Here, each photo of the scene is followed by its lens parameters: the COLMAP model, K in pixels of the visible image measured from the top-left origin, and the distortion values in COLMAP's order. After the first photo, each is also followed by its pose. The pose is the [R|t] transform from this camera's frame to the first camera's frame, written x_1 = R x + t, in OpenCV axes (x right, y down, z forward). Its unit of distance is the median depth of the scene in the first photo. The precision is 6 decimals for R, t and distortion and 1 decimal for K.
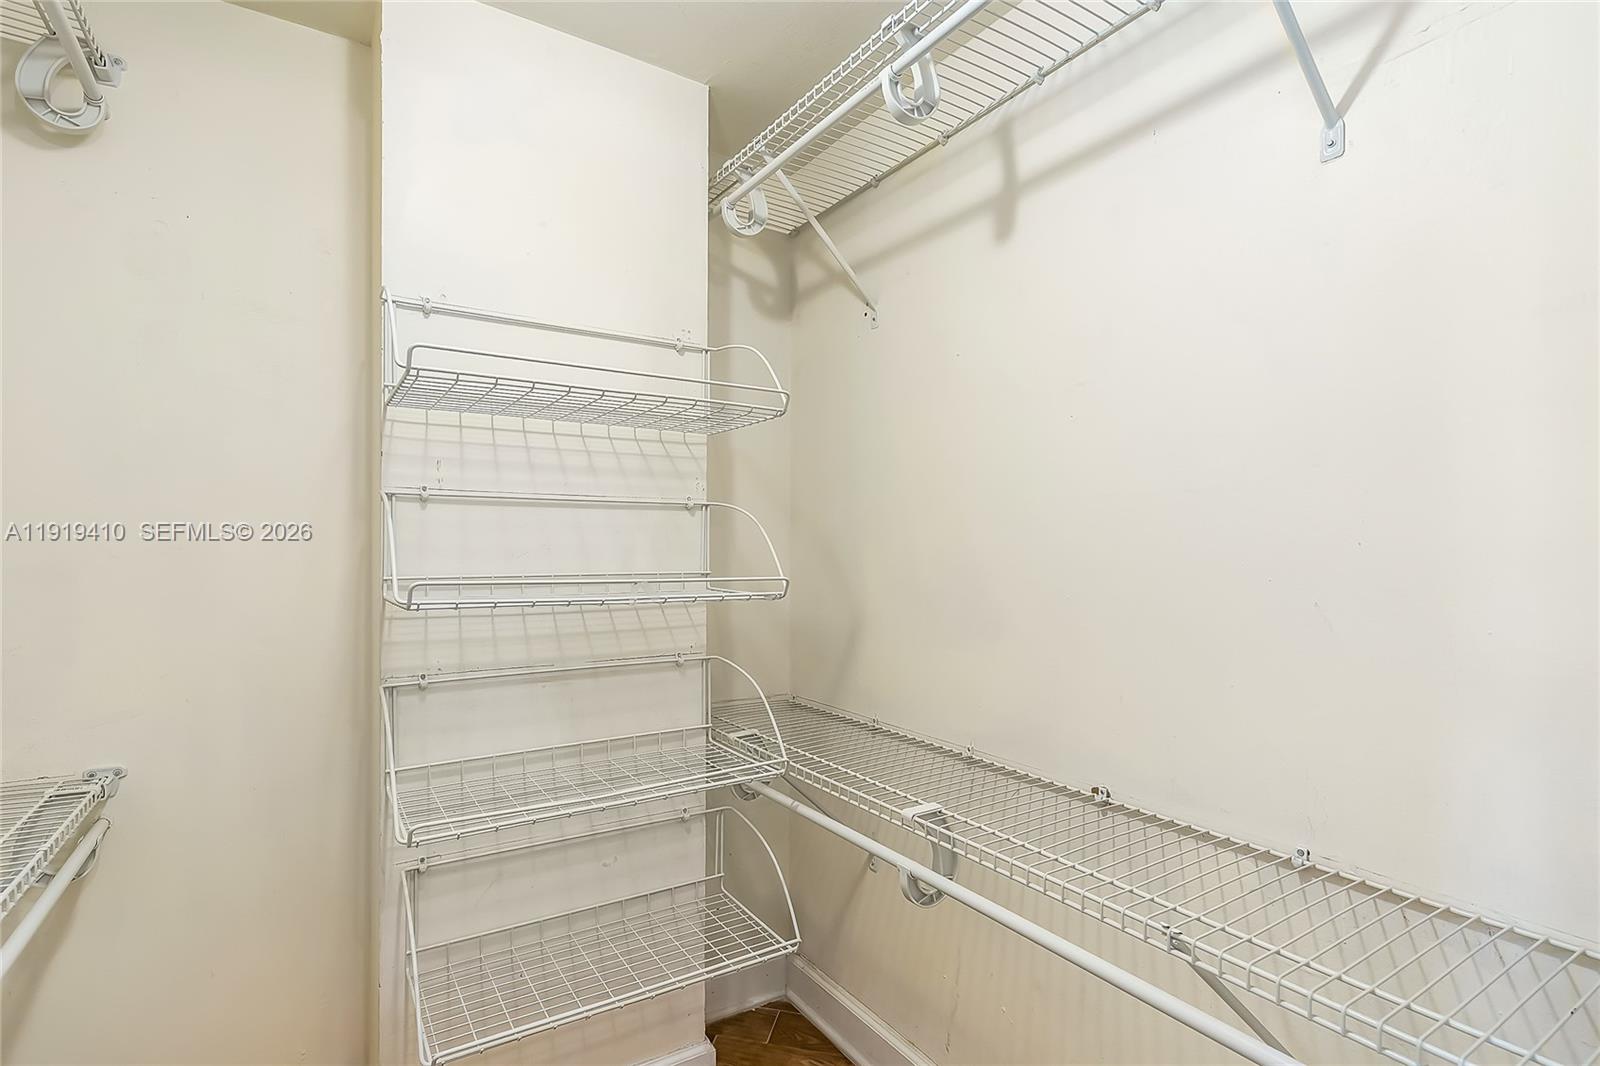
lens RADIAL K [[762.2, 0, 797.9], [0, 762.2, 542.9], [0, 0, 1]] dist [-0.004741, 0.001398]
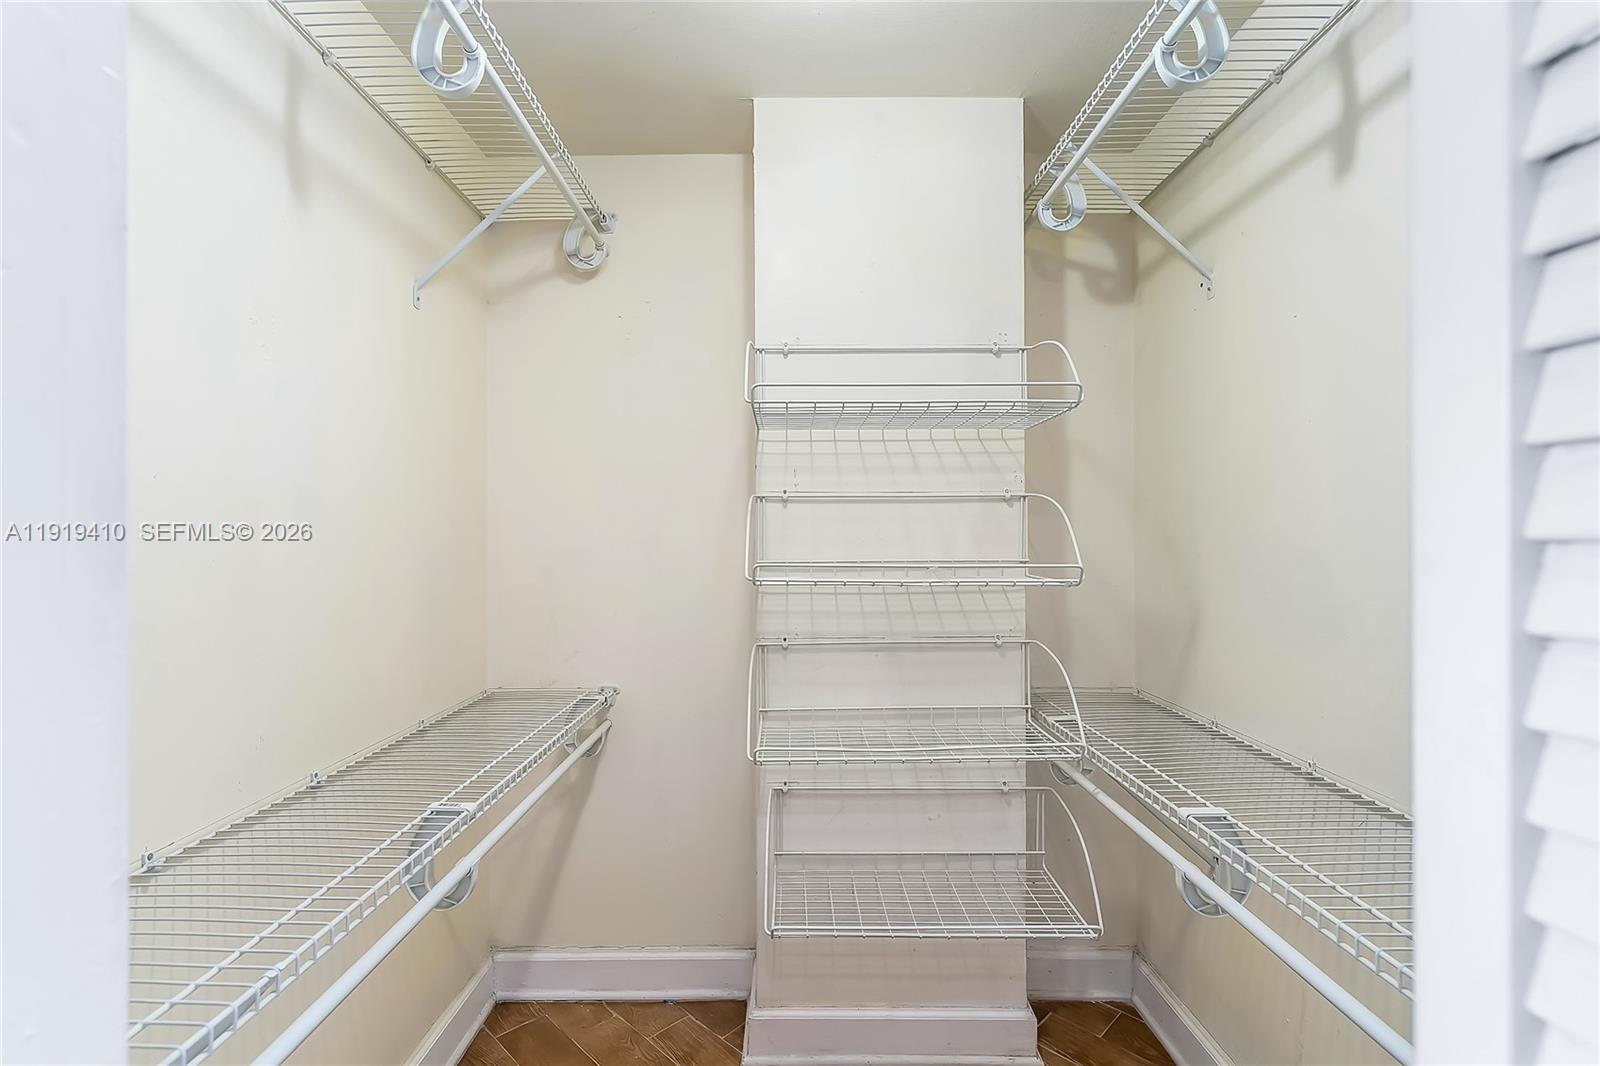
lens RADIAL K [[746.1, 0, 790.7], [0, 746.1, 527.8], [0, 0, 1]] dist [-0.002028, 0.001187]
pose [[0.838760, -0.014572, -0.544306, 0.179608], [0.009612, 0.999882, -0.011957, 0.003298], [0.544416, 0.004797, 0.838802, -0.040807]]
